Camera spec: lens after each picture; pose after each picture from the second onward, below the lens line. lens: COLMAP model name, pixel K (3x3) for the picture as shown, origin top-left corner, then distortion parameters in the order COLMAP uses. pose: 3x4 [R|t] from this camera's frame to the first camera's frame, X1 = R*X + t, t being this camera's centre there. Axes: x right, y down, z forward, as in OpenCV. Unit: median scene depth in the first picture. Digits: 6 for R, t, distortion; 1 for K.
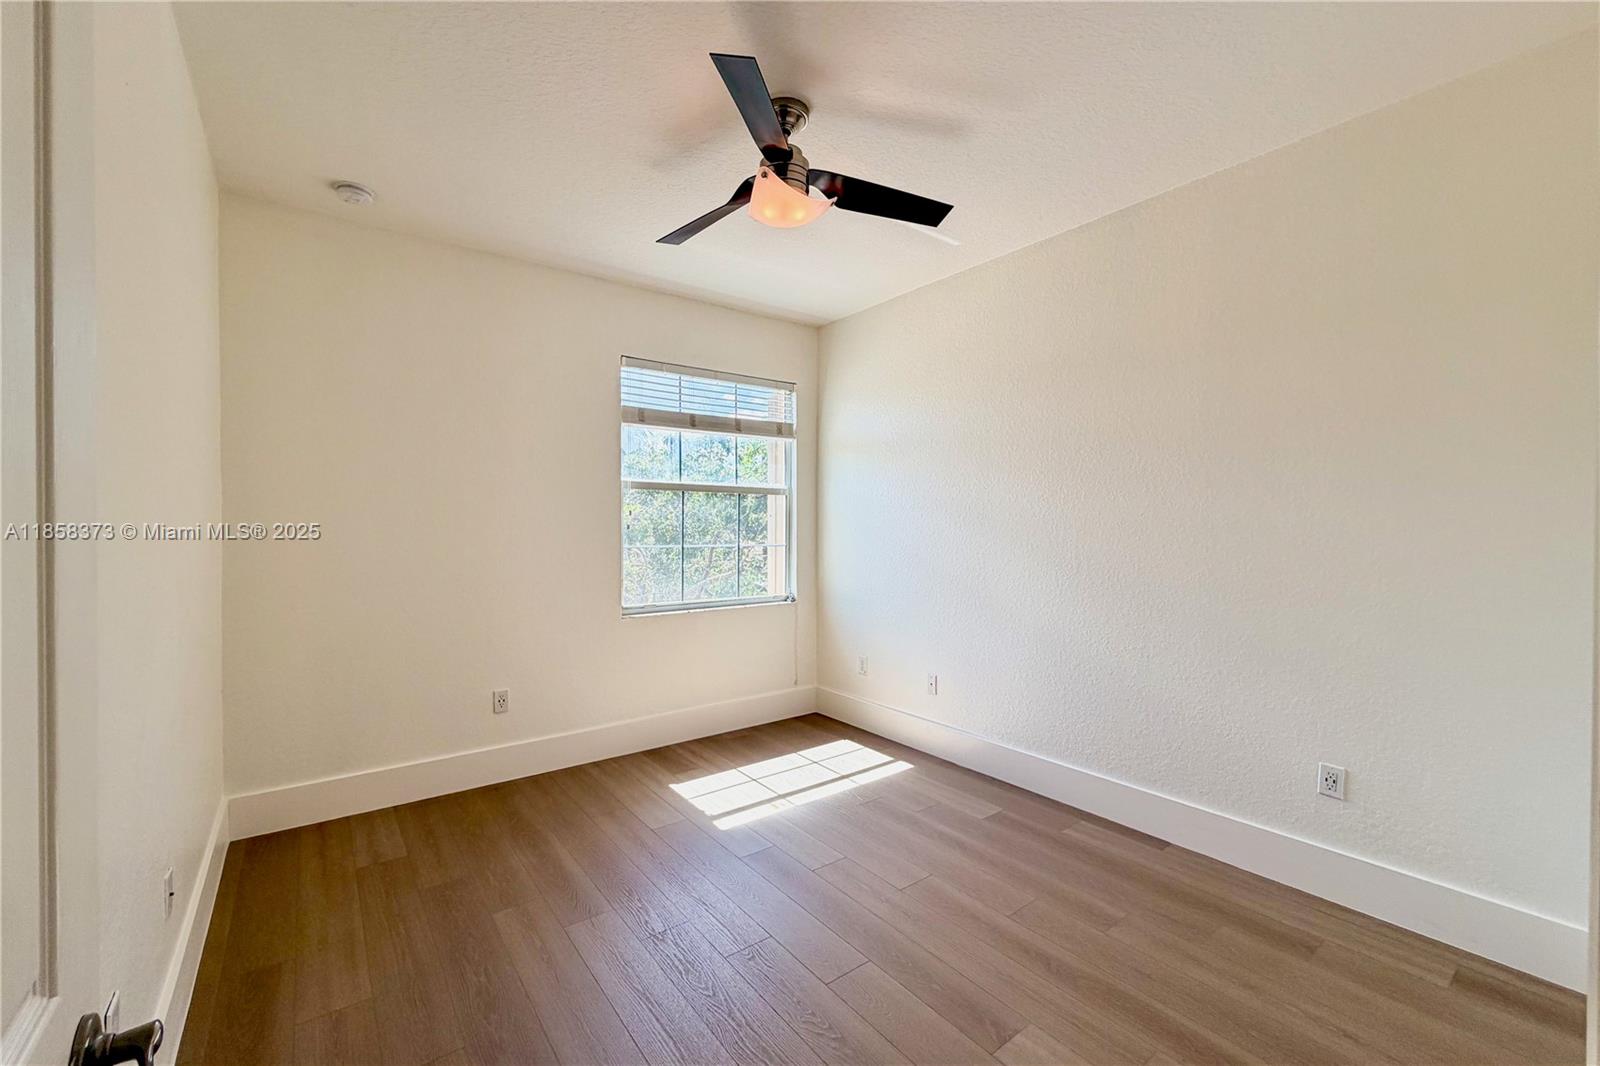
lens RADIAL K [[657.5, 0, 804.6], [0, 657.5, 531.5], [0, 0, 1]] dist [-0.002855, 0.000335]
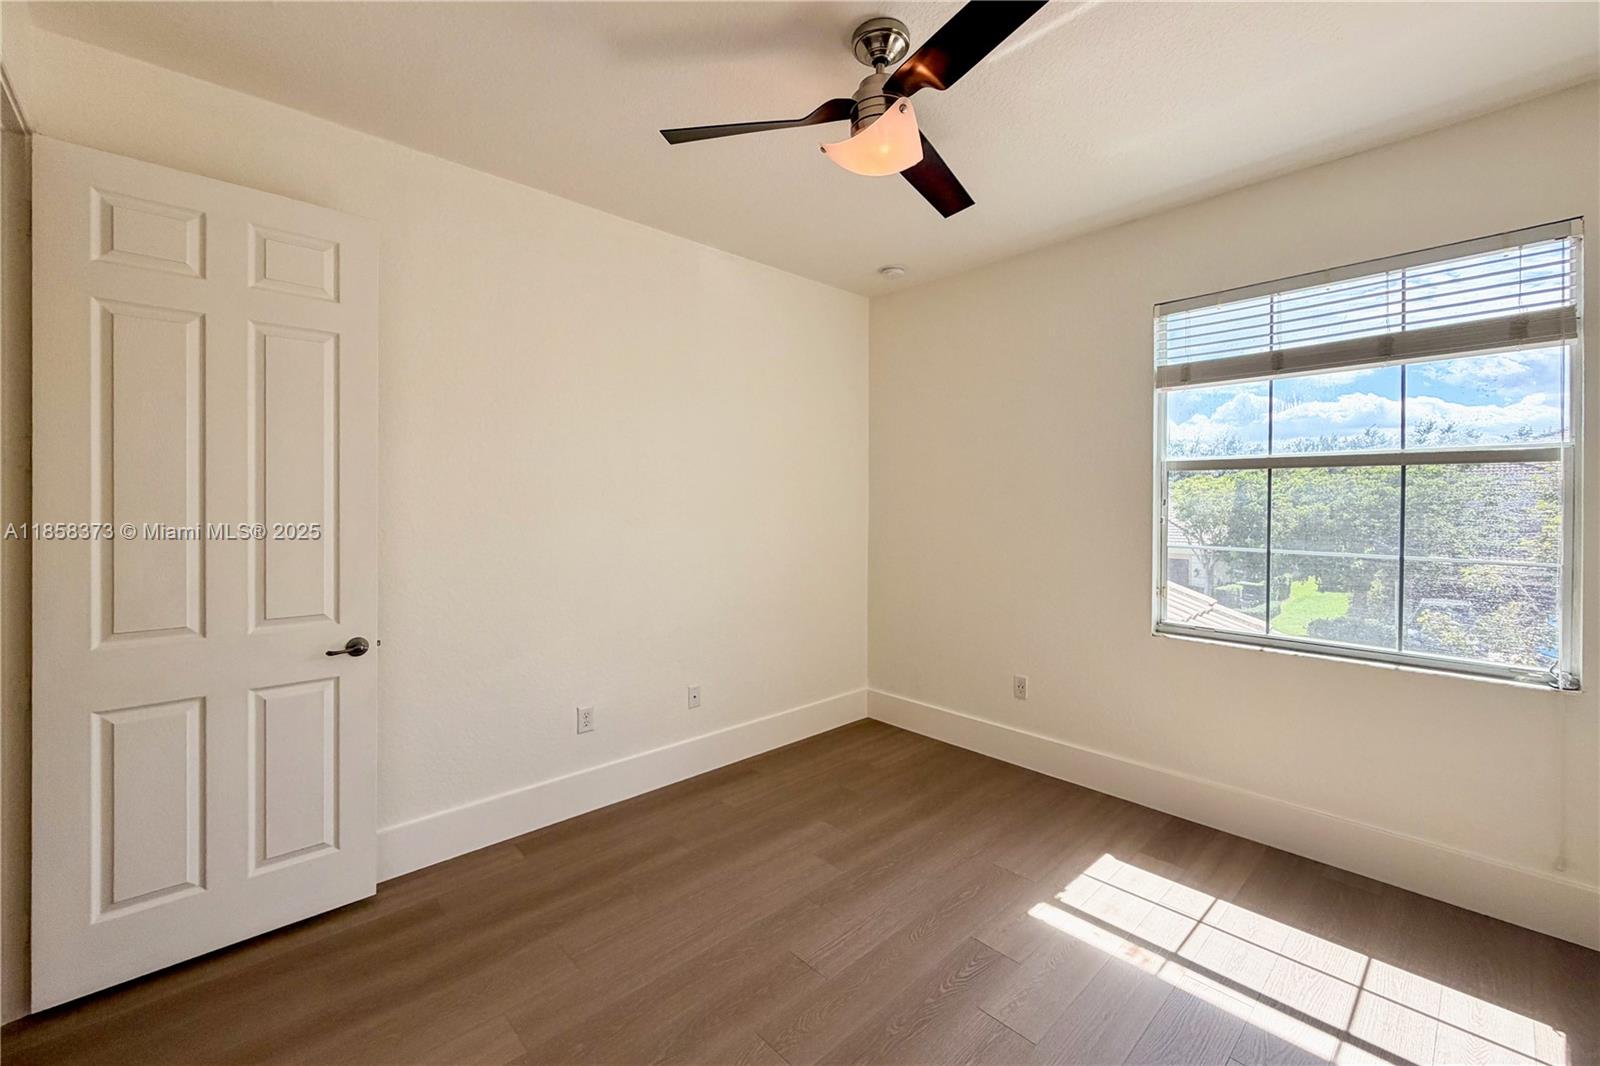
lens RADIAL K [[657.5, 0, 779.1], [0, 657.5, 508.3], [0, 0, 1]] dist [-0.002855, 0.000335]
pose [[0.074732, 0.008439, -0.997168, 0.480558], [-0.011989, 0.999900, 0.007564, -0.022461], [0.997132, 0.011390, 0.074826, 0.490468]]
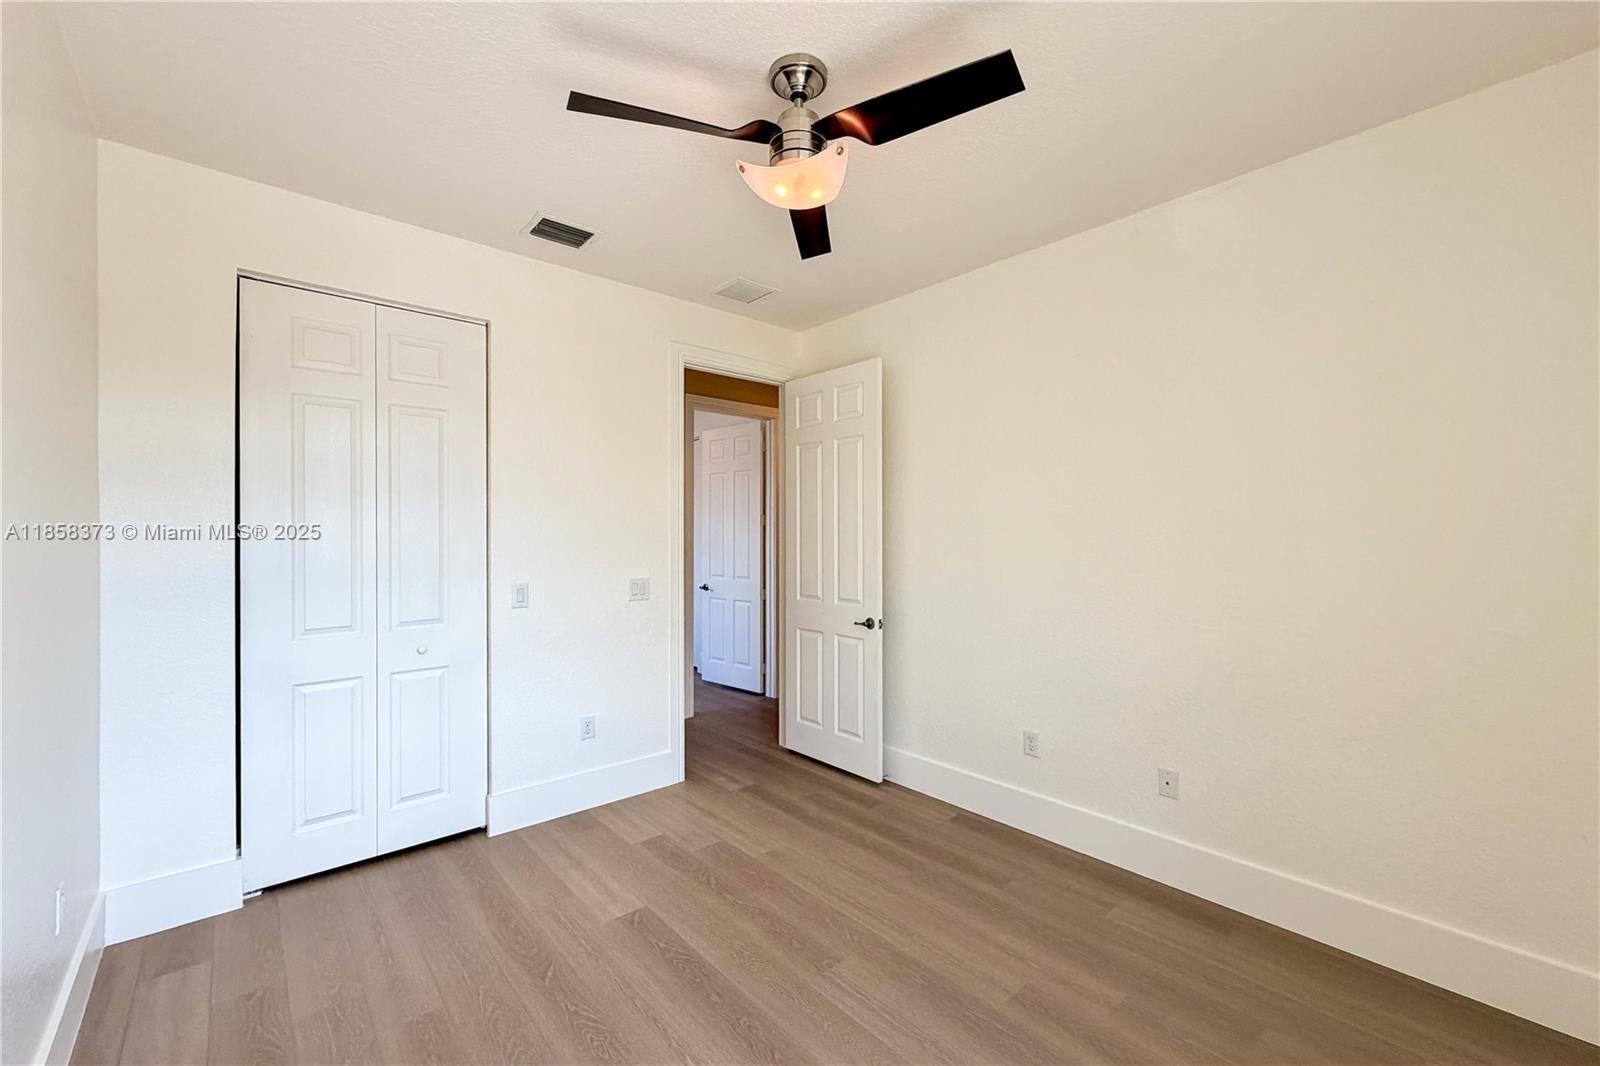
lens RADIAL K [[657.5, 0, 811.5], [0, 657.5, 534.6], [0, 0, 1]] dist [-0.002855, 0.000335]
pose [[-0.998720, 0.004178, -0.050400, -0.000527], [0.003668, 0.999941, 0.010215, -0.029106], [0.050440, 0.010017, -0.998677, 1.111692]]
